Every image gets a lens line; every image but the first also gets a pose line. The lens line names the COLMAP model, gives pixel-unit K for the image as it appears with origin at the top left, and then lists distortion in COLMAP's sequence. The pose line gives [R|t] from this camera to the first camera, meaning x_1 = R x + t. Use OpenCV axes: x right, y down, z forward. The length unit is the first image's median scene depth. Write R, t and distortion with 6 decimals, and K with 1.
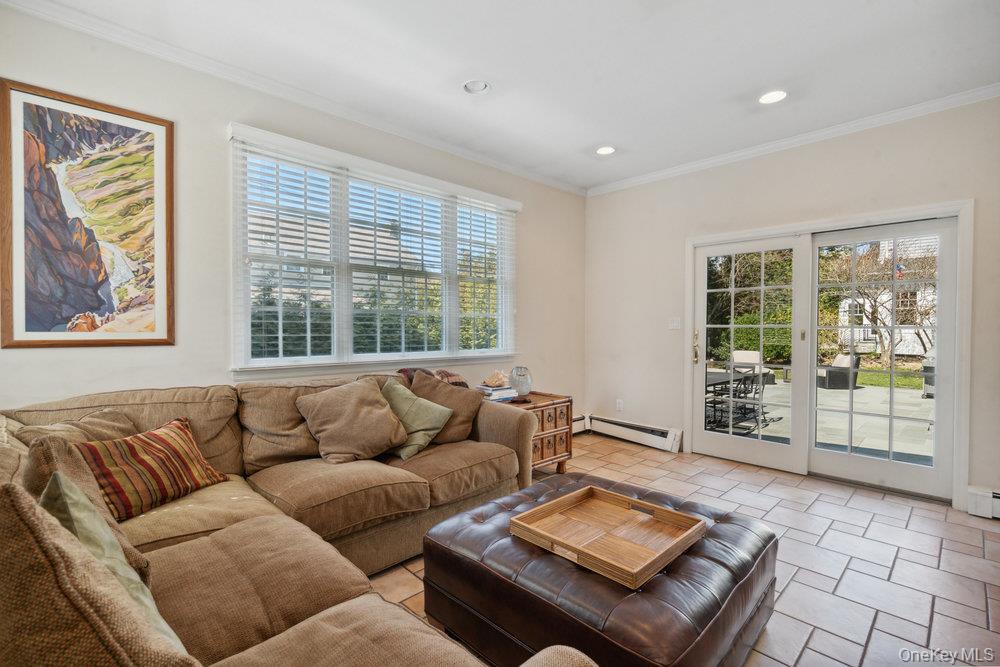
lens RADIAL K [[458.2, 0, 495.0], [0, 458.2, 331.2], [0, 0, 1]] dist [0.004428, 0.001160]
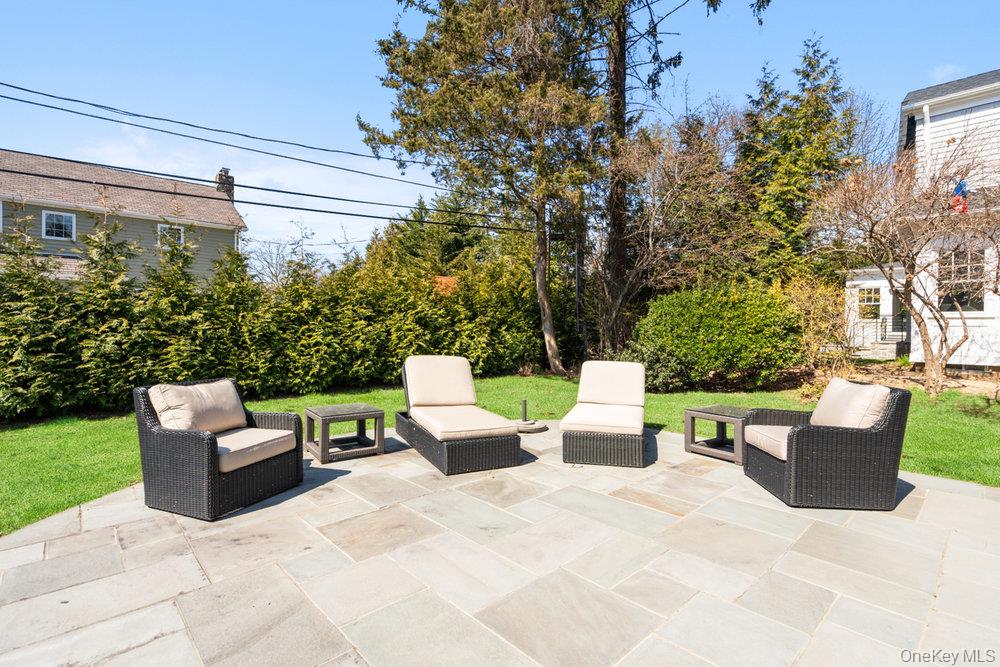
lens RADIAL K [[458.2, 0, 503.7], [0, 458.2, 329.1], [0, 0, 1]] dist [0.004428, 0.001160]
pose [[0.999989, 0.003381, 0.003111, 0.365455], [-0.003332, 0.999872, -0.015628, 0.019555], [-0.003163, 0.015617, 0.999873, 0.483277]]
